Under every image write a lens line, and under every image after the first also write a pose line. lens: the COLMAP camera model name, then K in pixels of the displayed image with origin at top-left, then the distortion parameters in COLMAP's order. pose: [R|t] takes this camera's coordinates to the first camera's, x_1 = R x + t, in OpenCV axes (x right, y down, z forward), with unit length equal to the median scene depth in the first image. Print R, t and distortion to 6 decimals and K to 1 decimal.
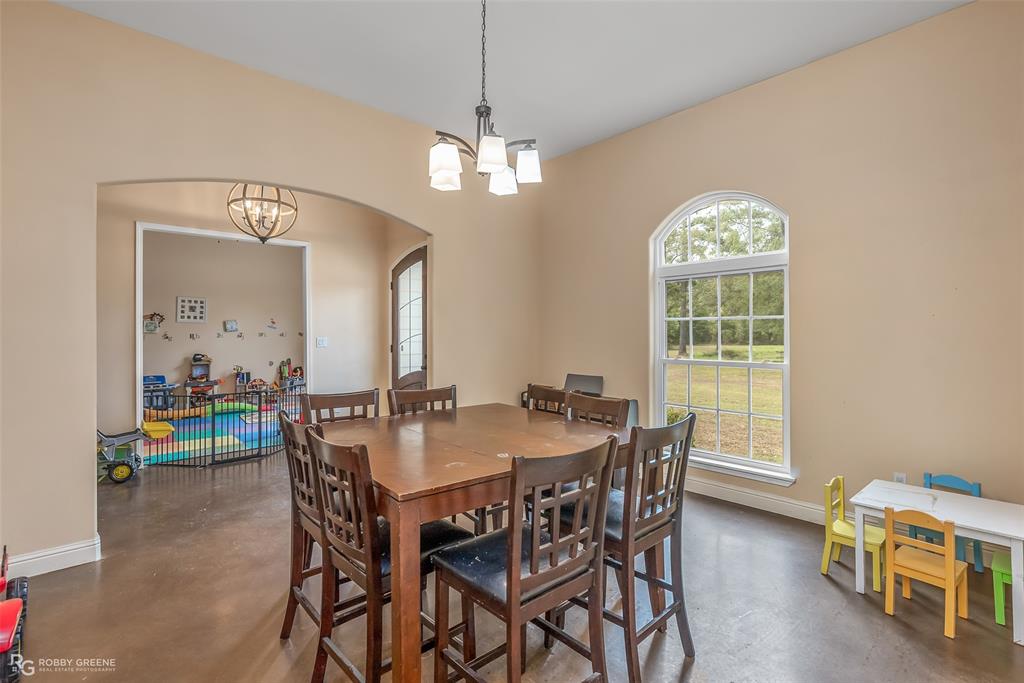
lens RADIAL K [[473.1, 0, 514.5], [0, 473.1, 326.7], [0, 0, 1]] dist [-0.002214, -0.000192]
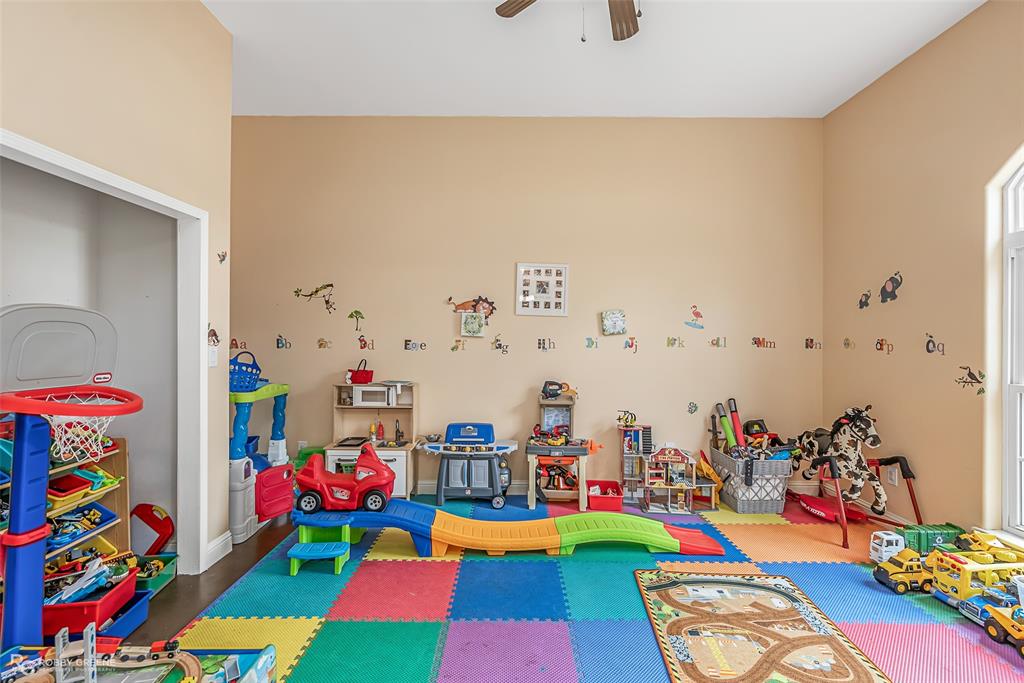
lens RADIAL K [[473.1, 0, 512.5], [0, 473.1, 339.0], [0, 0, 1]] dist [-0.002214, -0.000192]
pose [[0.734610, 0.005604, -0.678466, -0.377160], [0.002701, 0.999934, 0.011184, 0.009455], [0.678484, -0.010048, 0.734546, 0.625239]]
